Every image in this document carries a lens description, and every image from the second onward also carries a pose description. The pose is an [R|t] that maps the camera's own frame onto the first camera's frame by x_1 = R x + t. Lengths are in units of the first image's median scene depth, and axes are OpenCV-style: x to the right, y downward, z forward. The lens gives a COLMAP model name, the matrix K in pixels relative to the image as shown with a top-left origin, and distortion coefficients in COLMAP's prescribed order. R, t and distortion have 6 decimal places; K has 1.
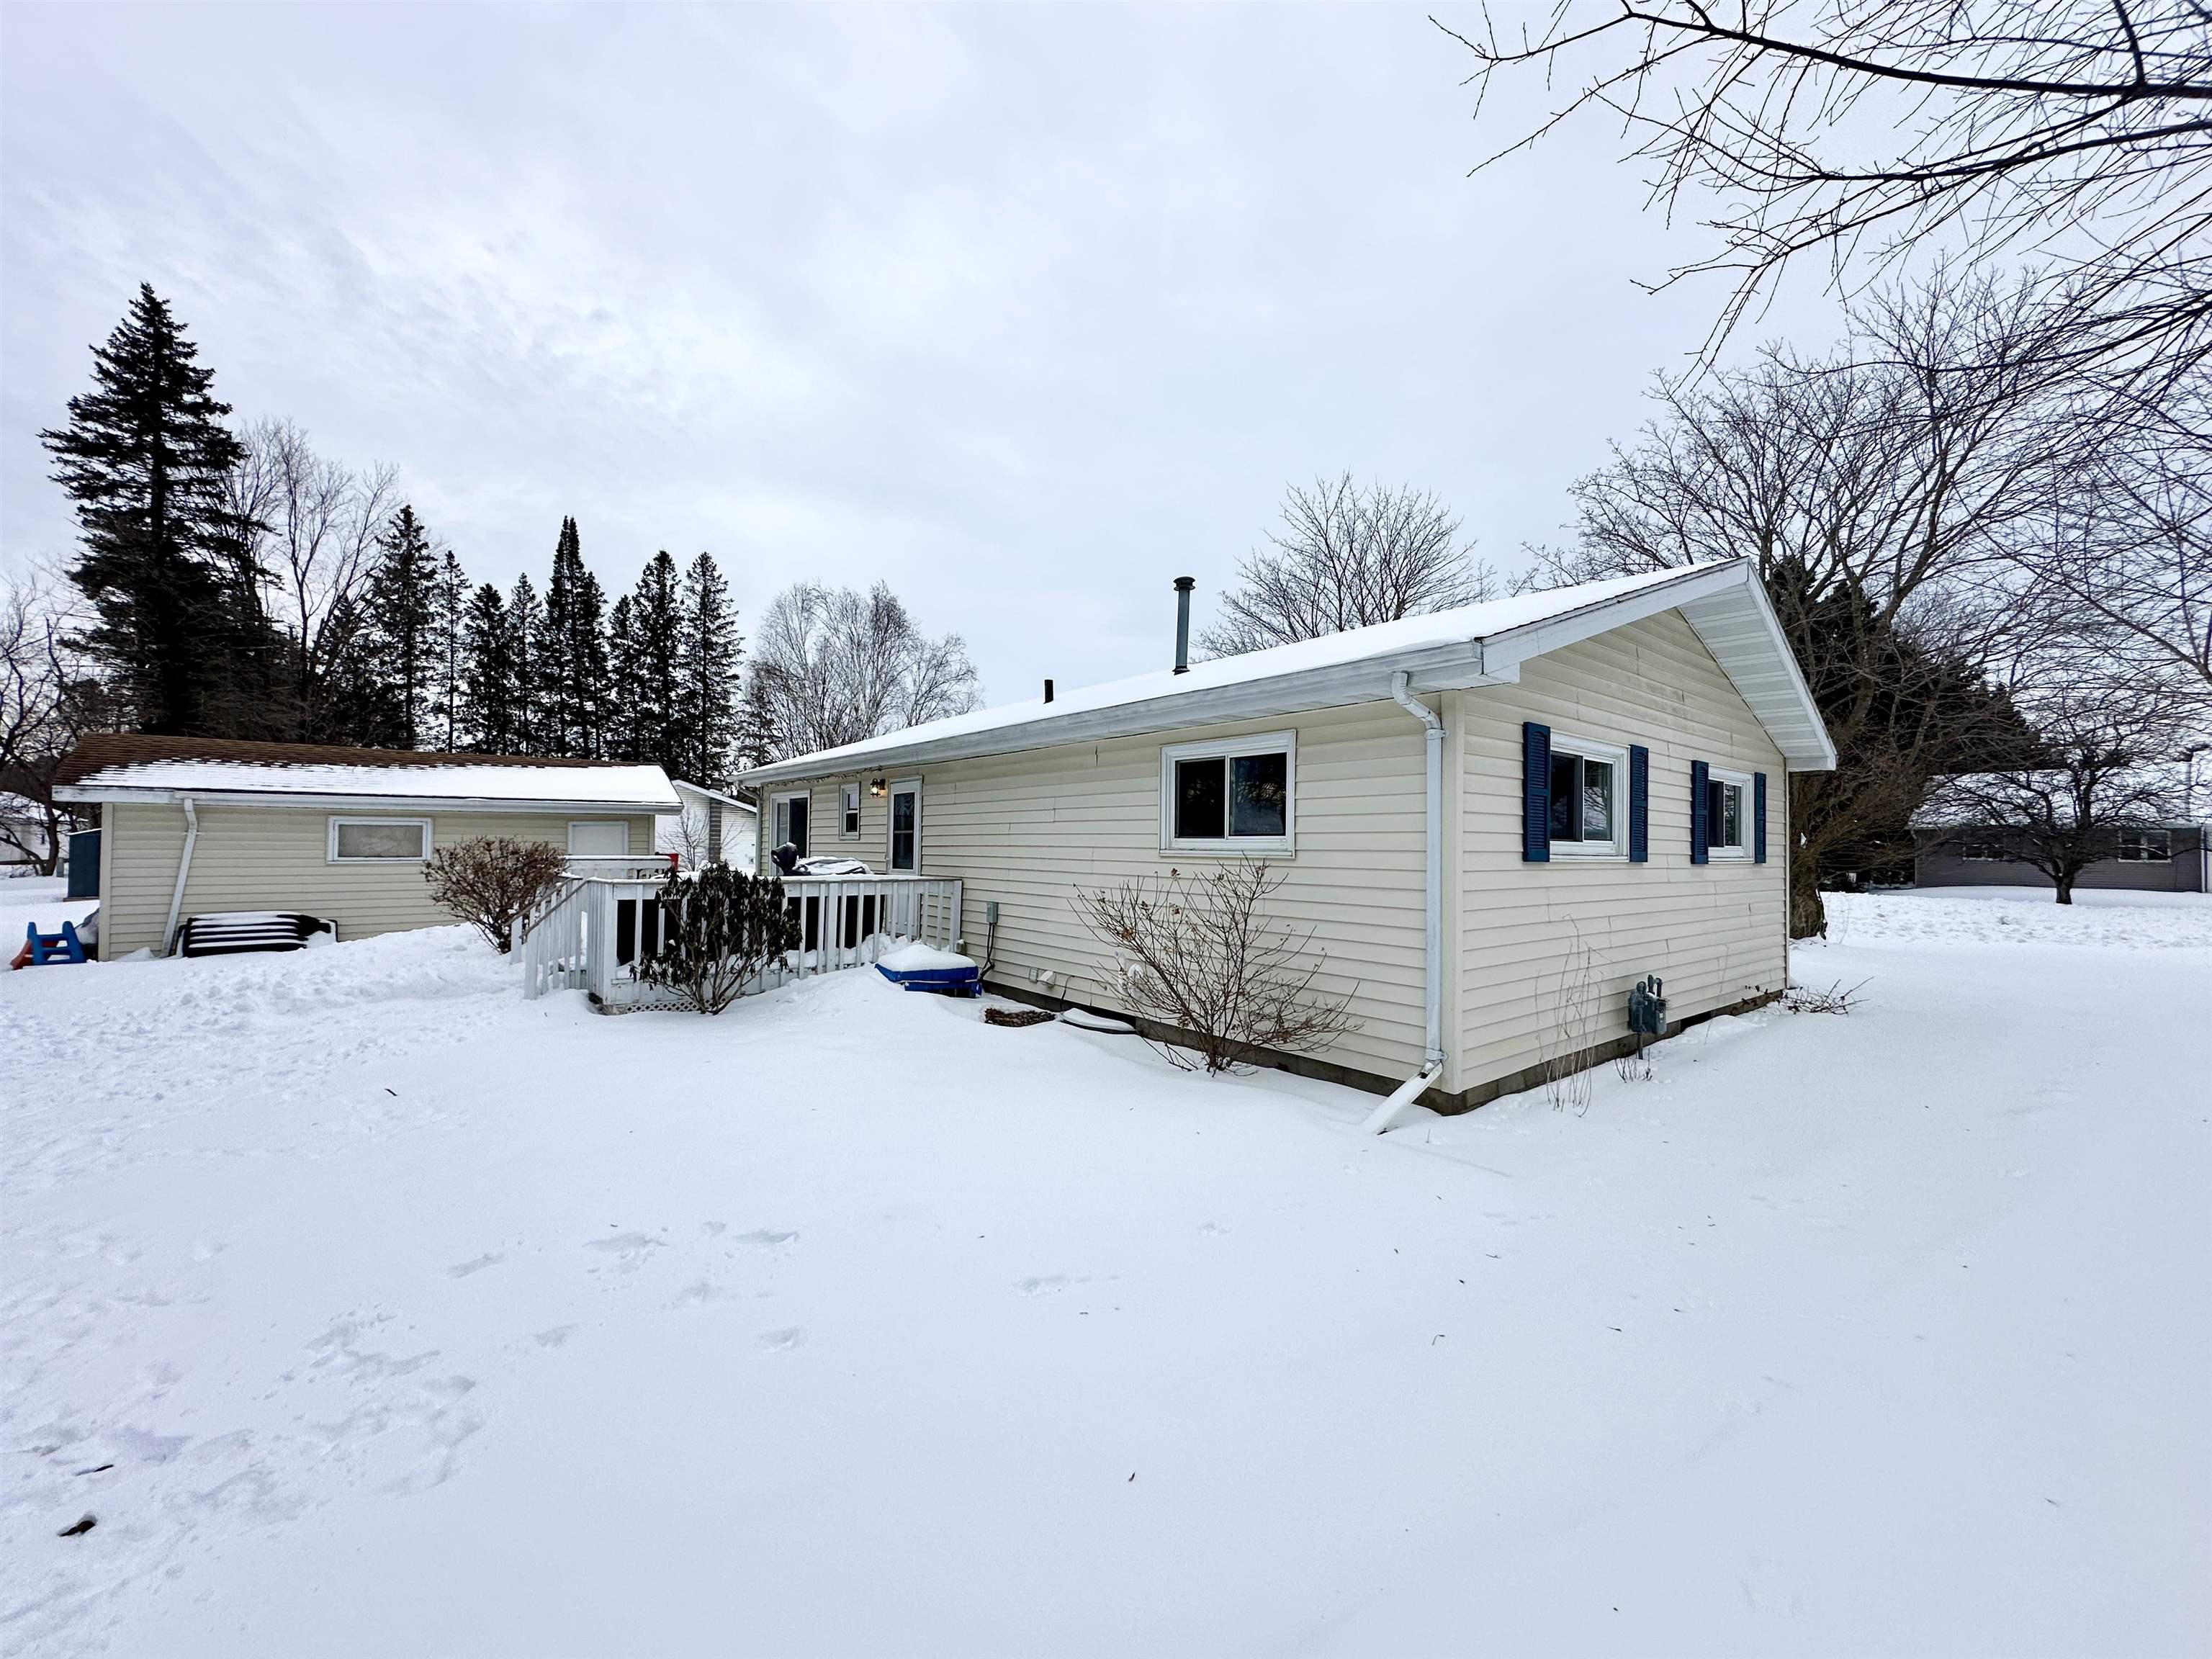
lens RADIAL K [[883.0, 0, 1098.3], [0, 883.0, 832.9], [0, 0, 1]] dist [-0.000258, -0.000054]
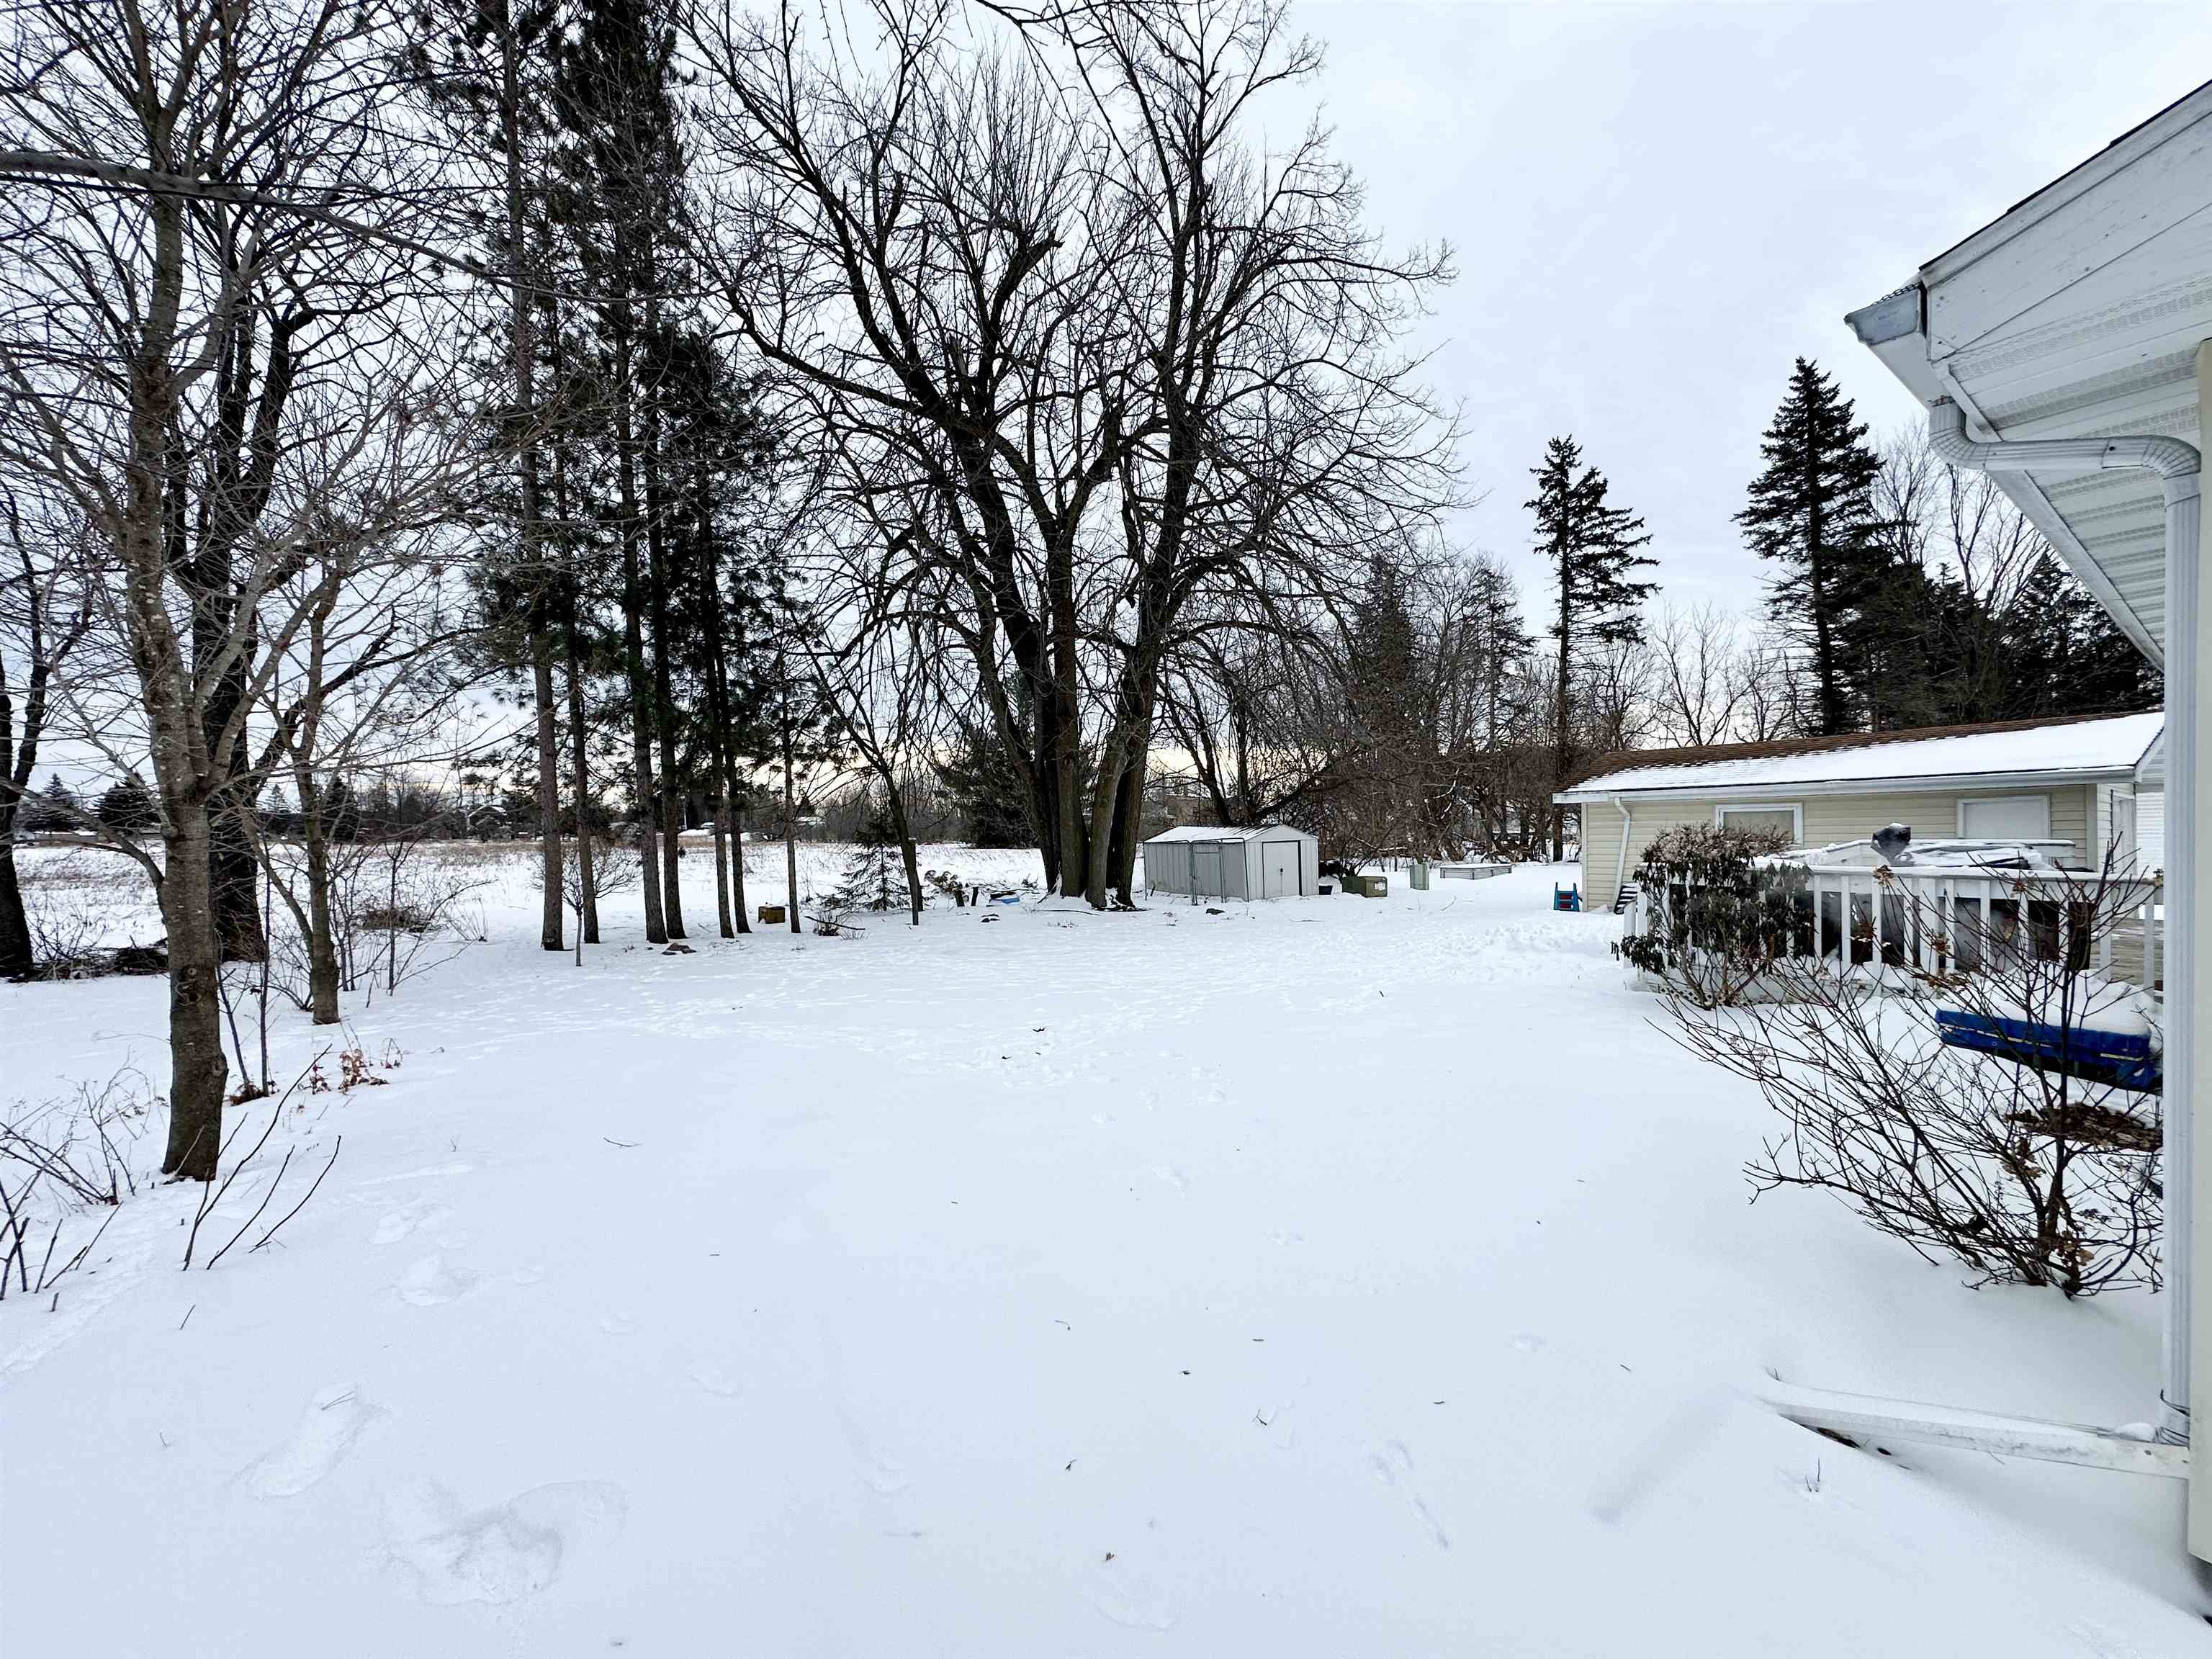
lens RADIAL K [[883.0, 0, 1102.5], [0, 883.0, 831.8], [0, 0, 1]] dist [-0.000258, -0.000054]
pose [[-0.078290, -0.006455, -0.996910, 0.354629], [0.020294, 0.999762, -0.008067, 0.008760], [0.996724, -0.020863, -0.078140, 0.309504]]
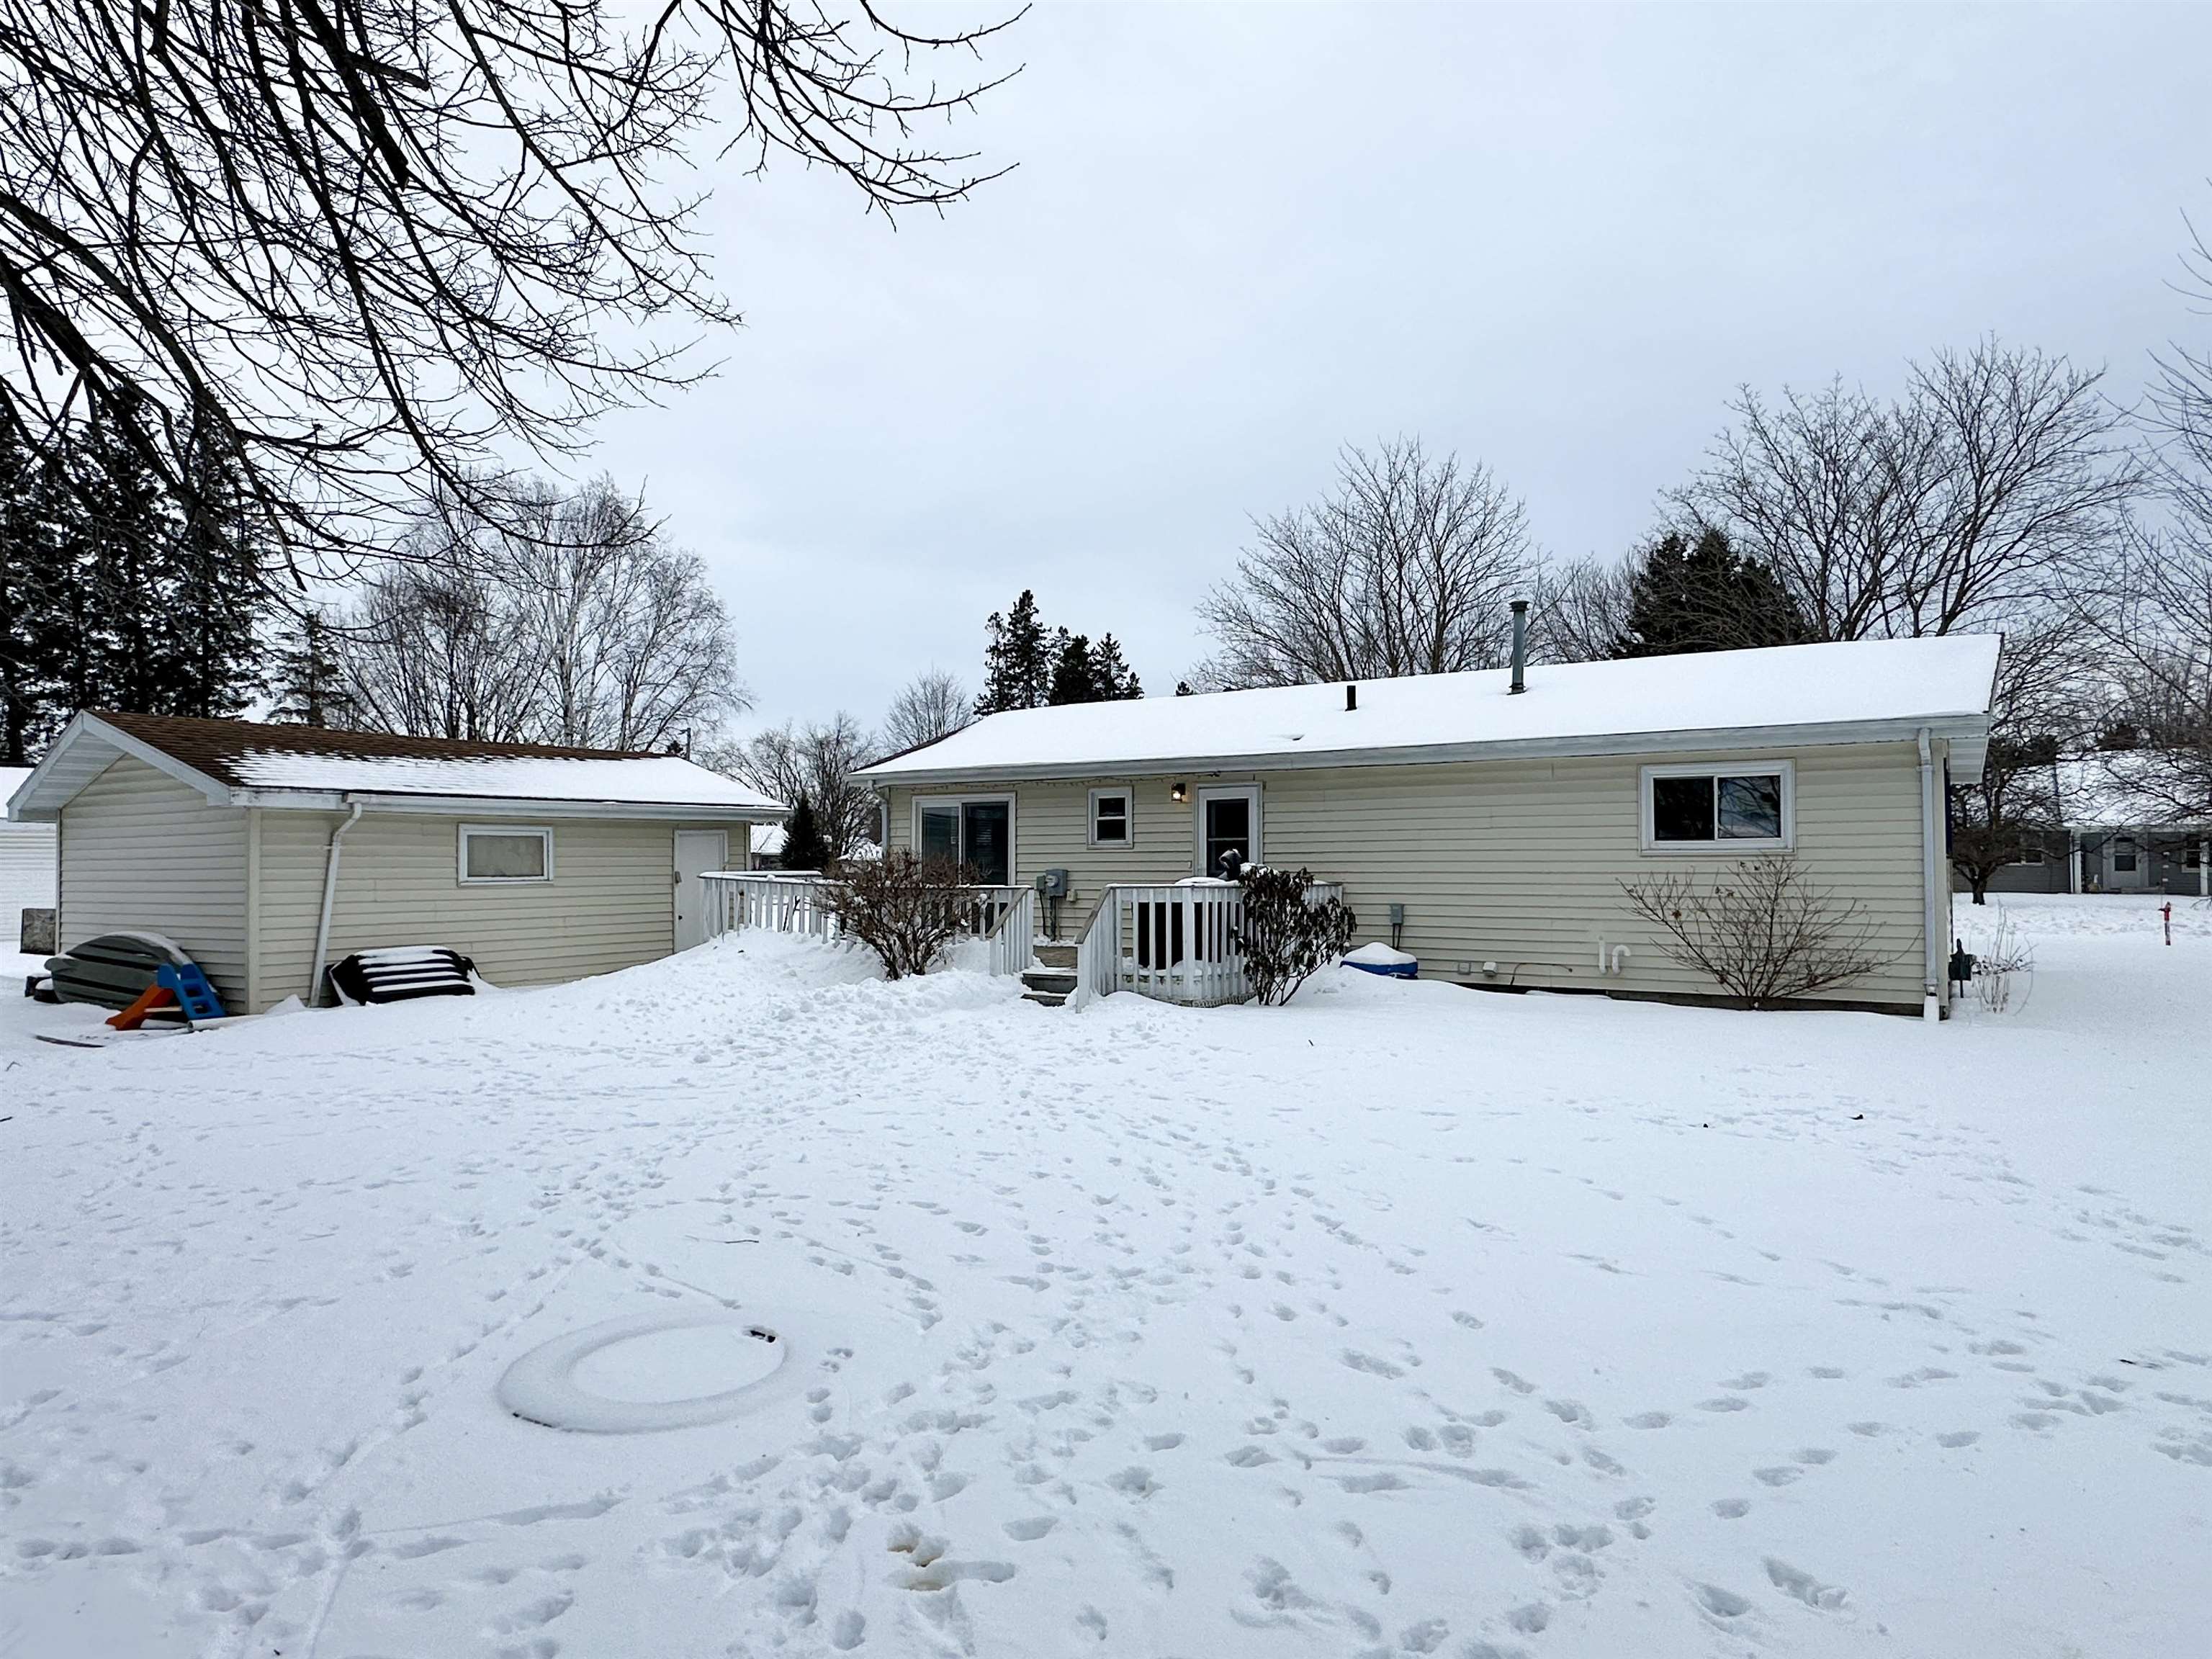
lens RADIAL K [[1340.1, 0, 1109.2], [0, 1340.1, 830.0], [0, 0, 1]] dist [-0.001088, 0.001136]
pose [[0.950382, -0.004336, 0.311055, -0.690748], [0.007803, 0.999921, -0.009900, 0.002021], [-0.310987, 0.011836, 0.950340, -0.306571]]
